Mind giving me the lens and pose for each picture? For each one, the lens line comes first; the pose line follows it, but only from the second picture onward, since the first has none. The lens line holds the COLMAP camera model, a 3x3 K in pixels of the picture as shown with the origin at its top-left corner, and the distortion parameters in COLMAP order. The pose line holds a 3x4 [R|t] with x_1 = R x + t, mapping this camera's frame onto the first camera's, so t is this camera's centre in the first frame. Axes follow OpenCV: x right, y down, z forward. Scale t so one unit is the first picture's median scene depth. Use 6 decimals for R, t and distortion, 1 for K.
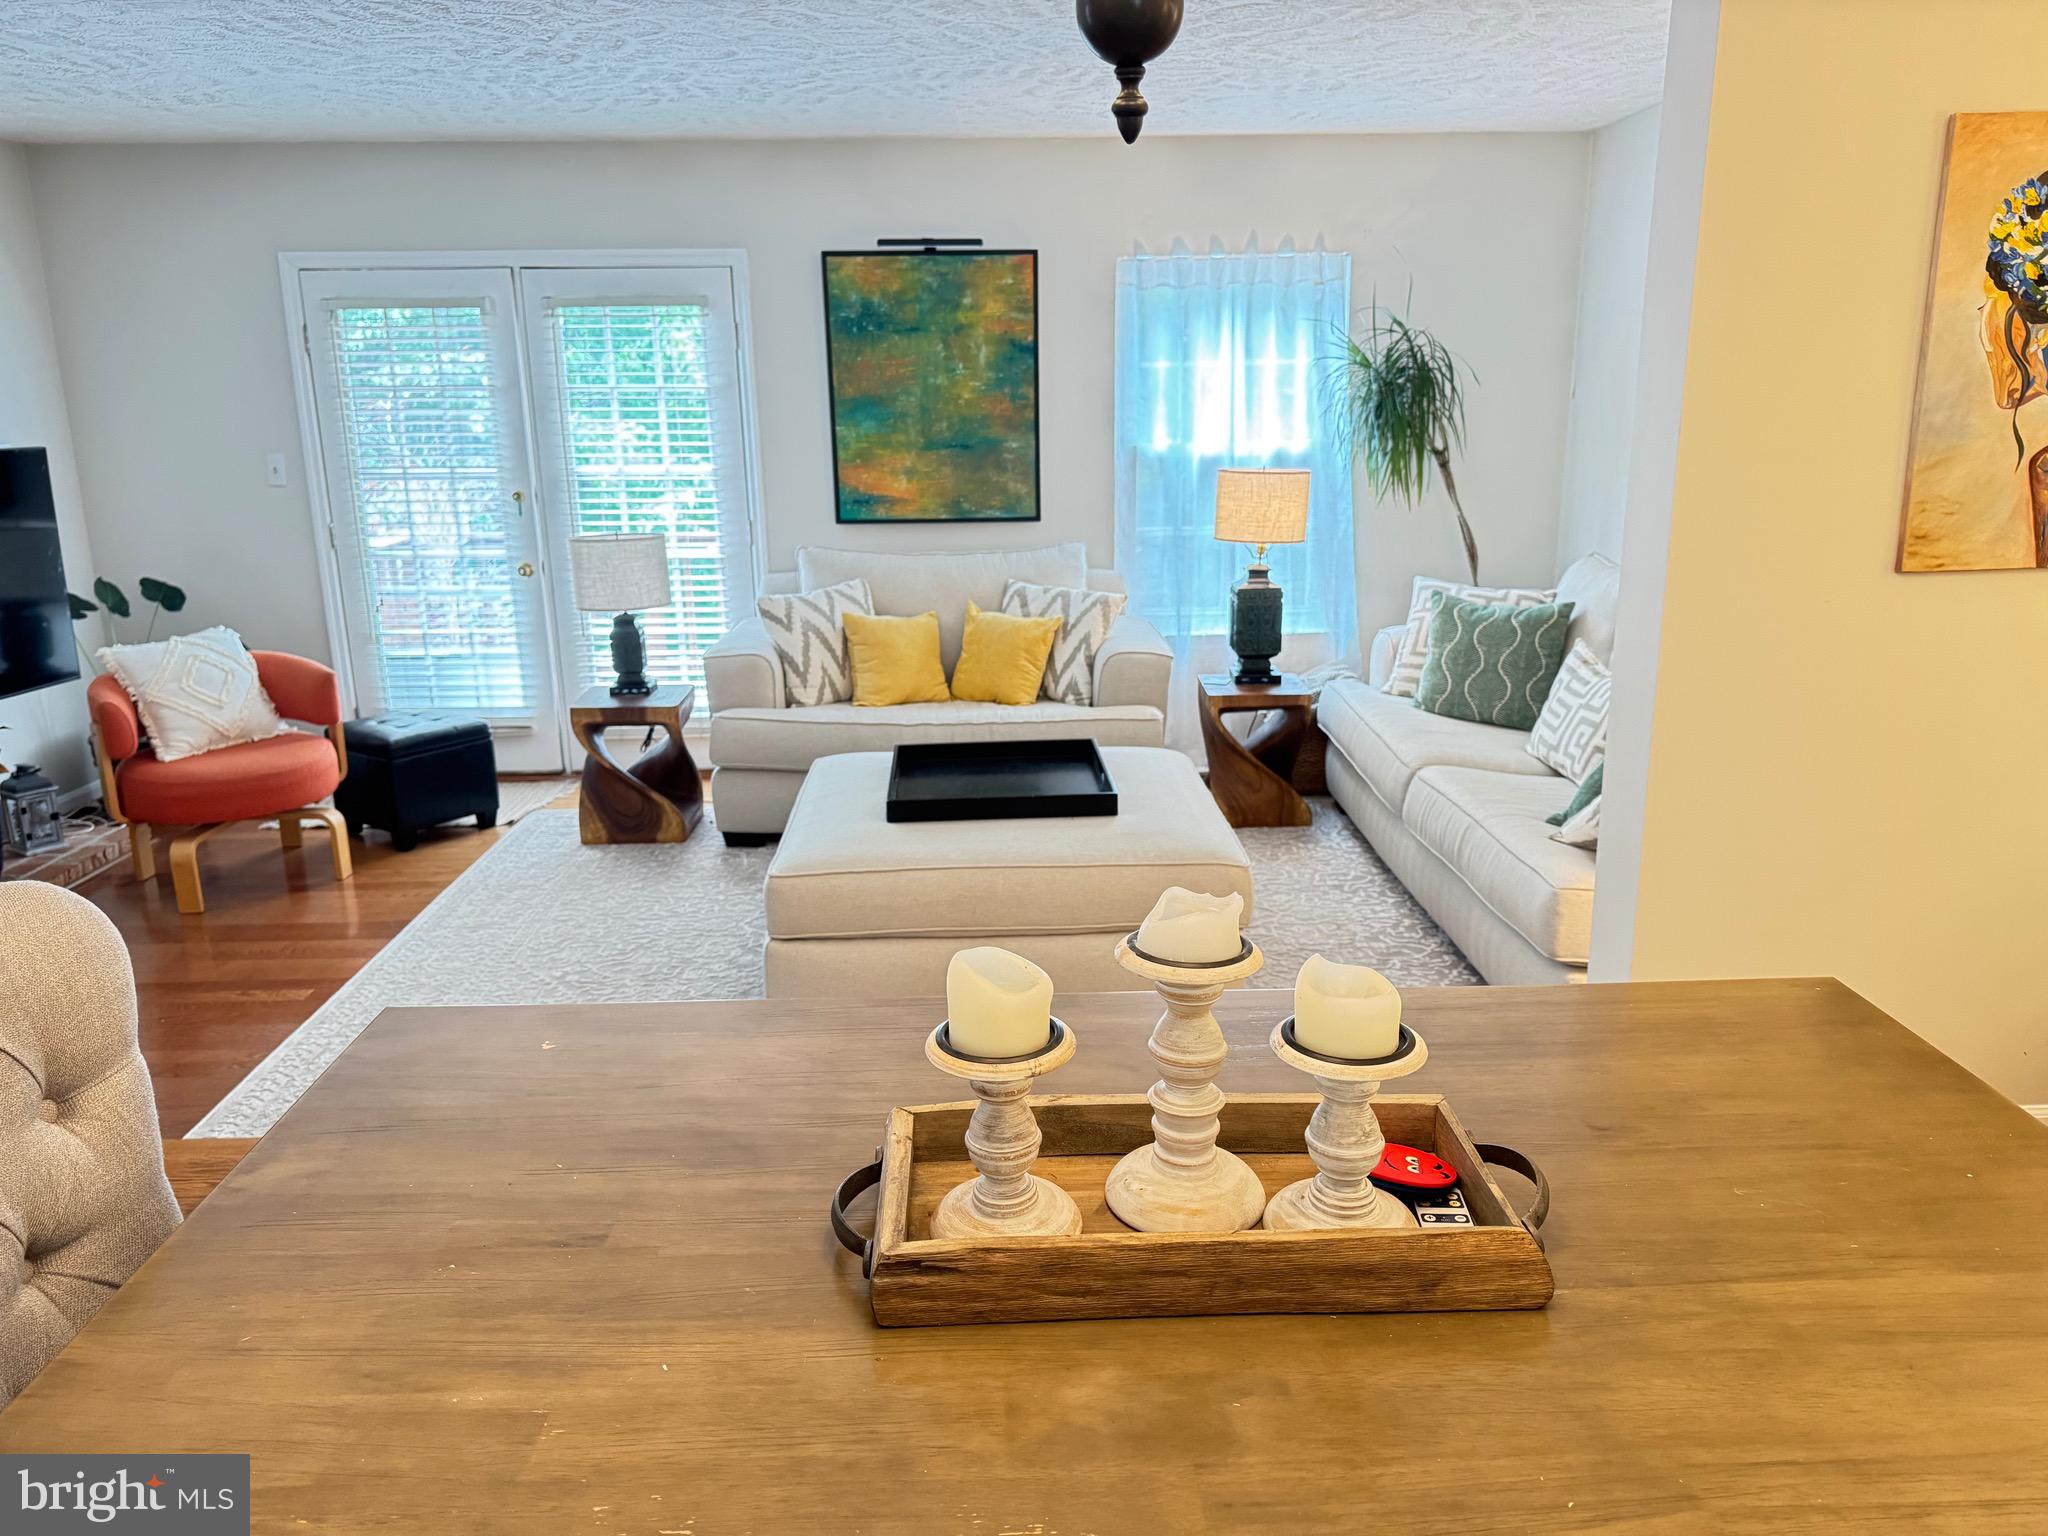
lens RADIAL K [[1437.0, 0, 1027.0], [0, 1437.0, 770.2], [0, 0, 1]] dist [0.160185, -0.253720]
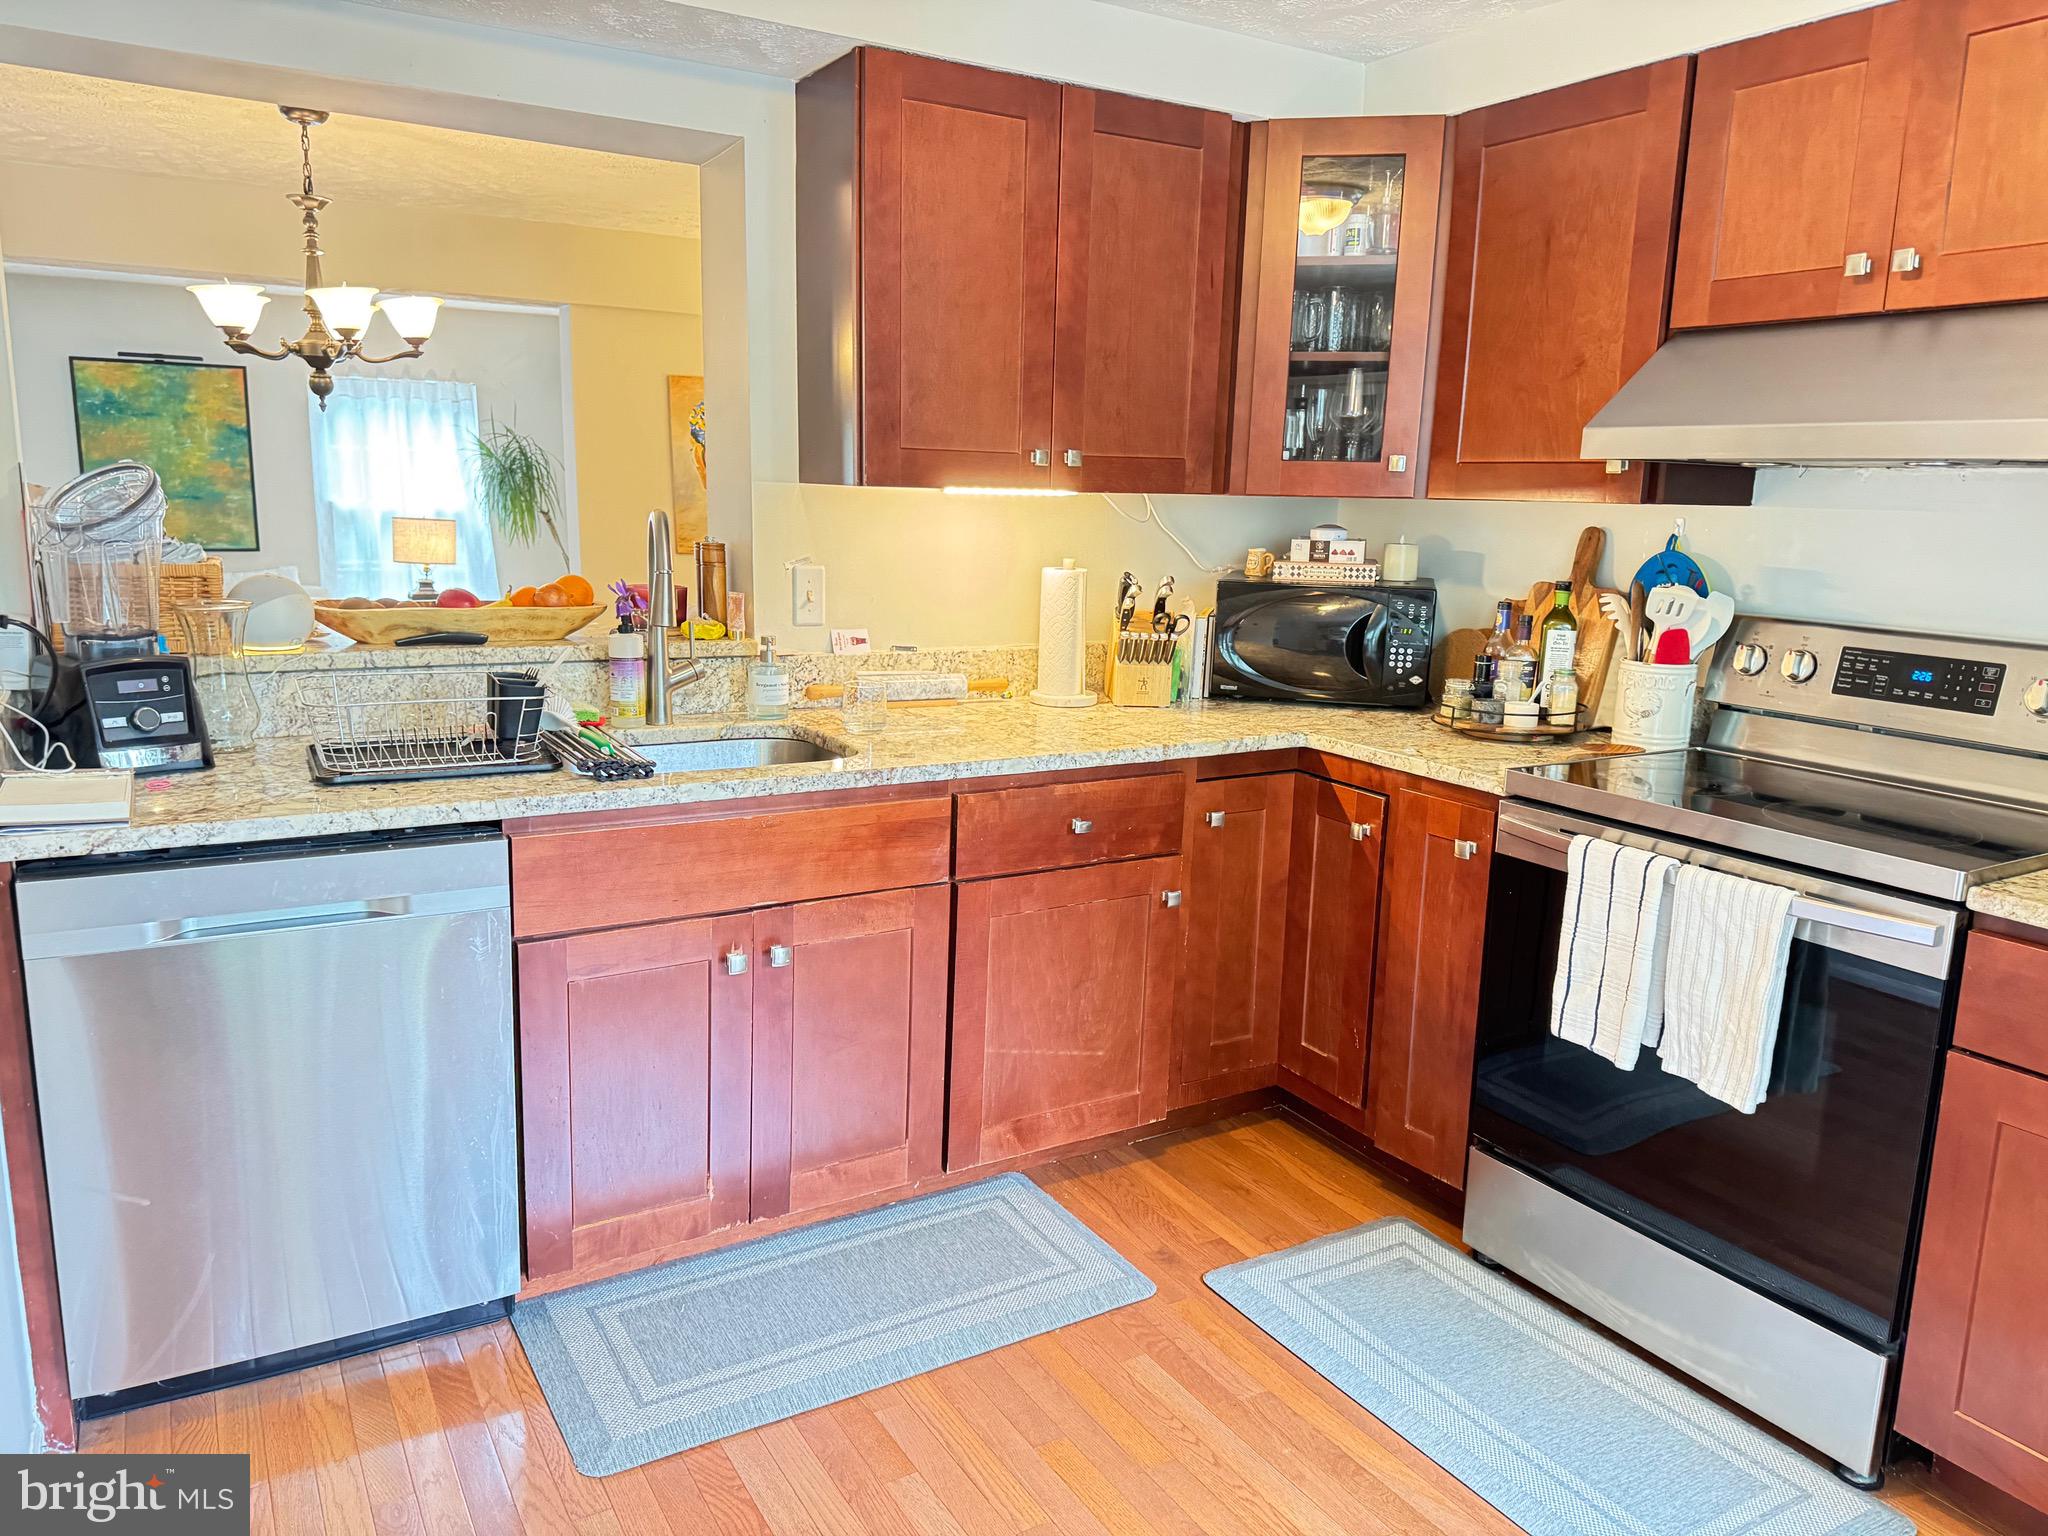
lens RADIAL K [[1455.1, 0, 1023.9], [0, 1455.1, 758.1], [0, 0, 1]] dist [0.086340, -0.102322]
pose [[0.874948, -0.055459, 0.481031, -0.045734], [0.087266, 0.995213, -0.043988, 0.160873], [-0.476289, 0.080465, 0.875600, -0.616648]]
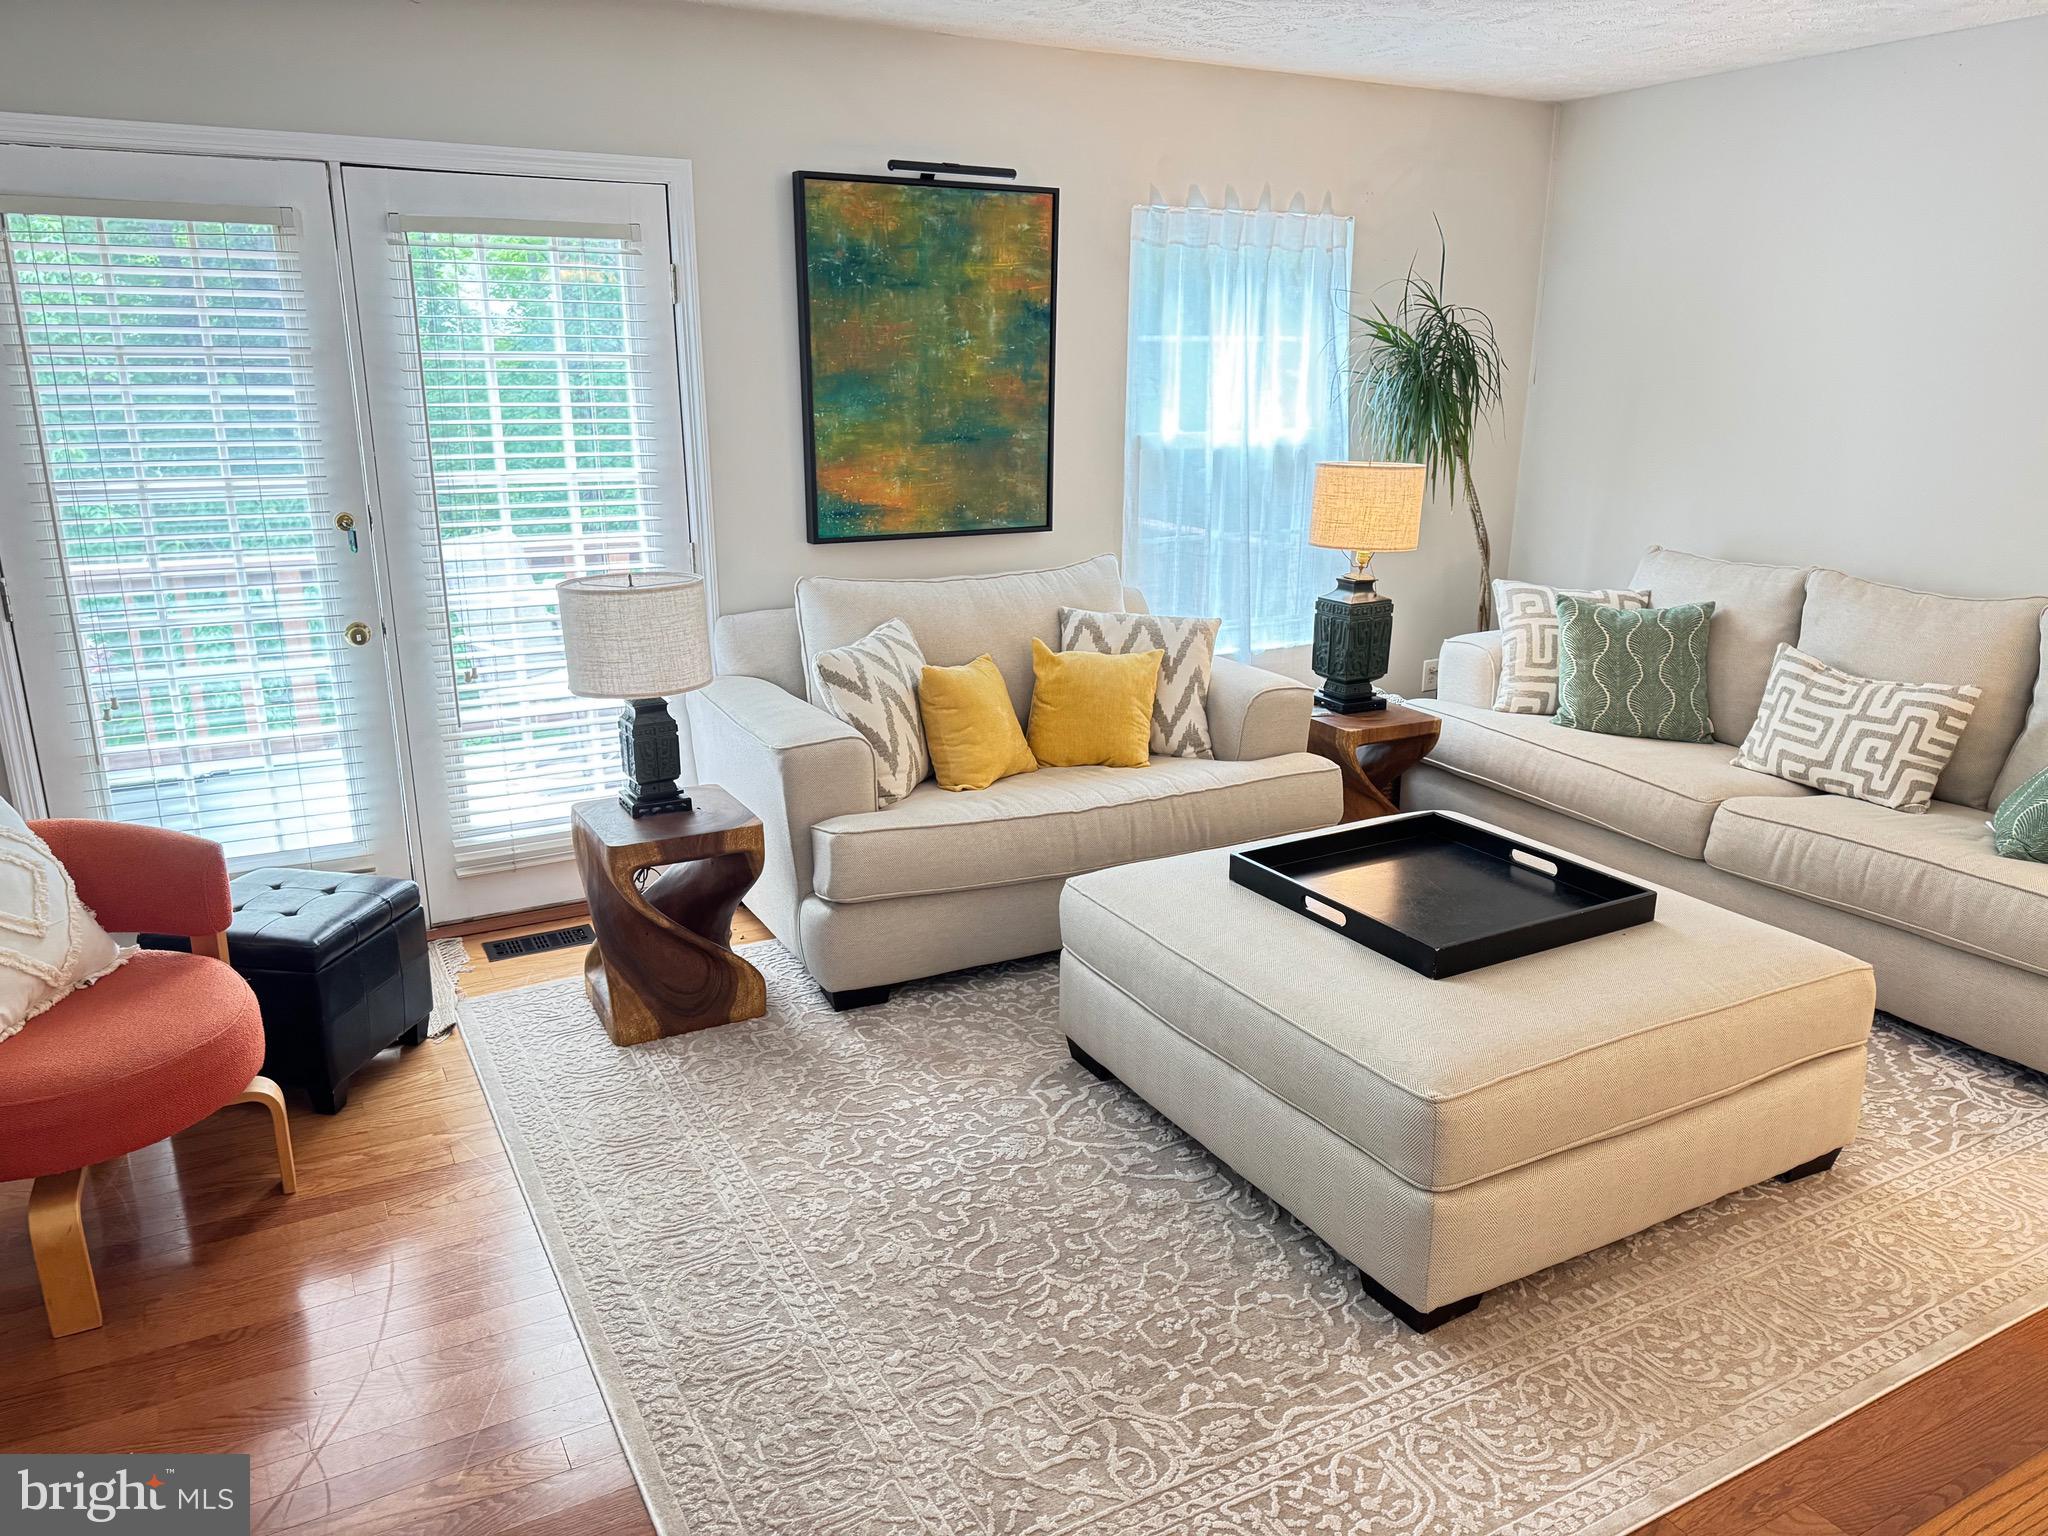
lens RADIAL K [[1437.0, 0, 1027.0], [0, 1437.0, 770.2], [0, 0, 1]] dist [0.160185, -0.253720]
pose [[0.890417, -0.107817, 0.442191, -0.390656], [0.099548, 0.994148, 0.041944, -0.078024], [-0.444126, 0.006671, 0.895940, 0.297971]]
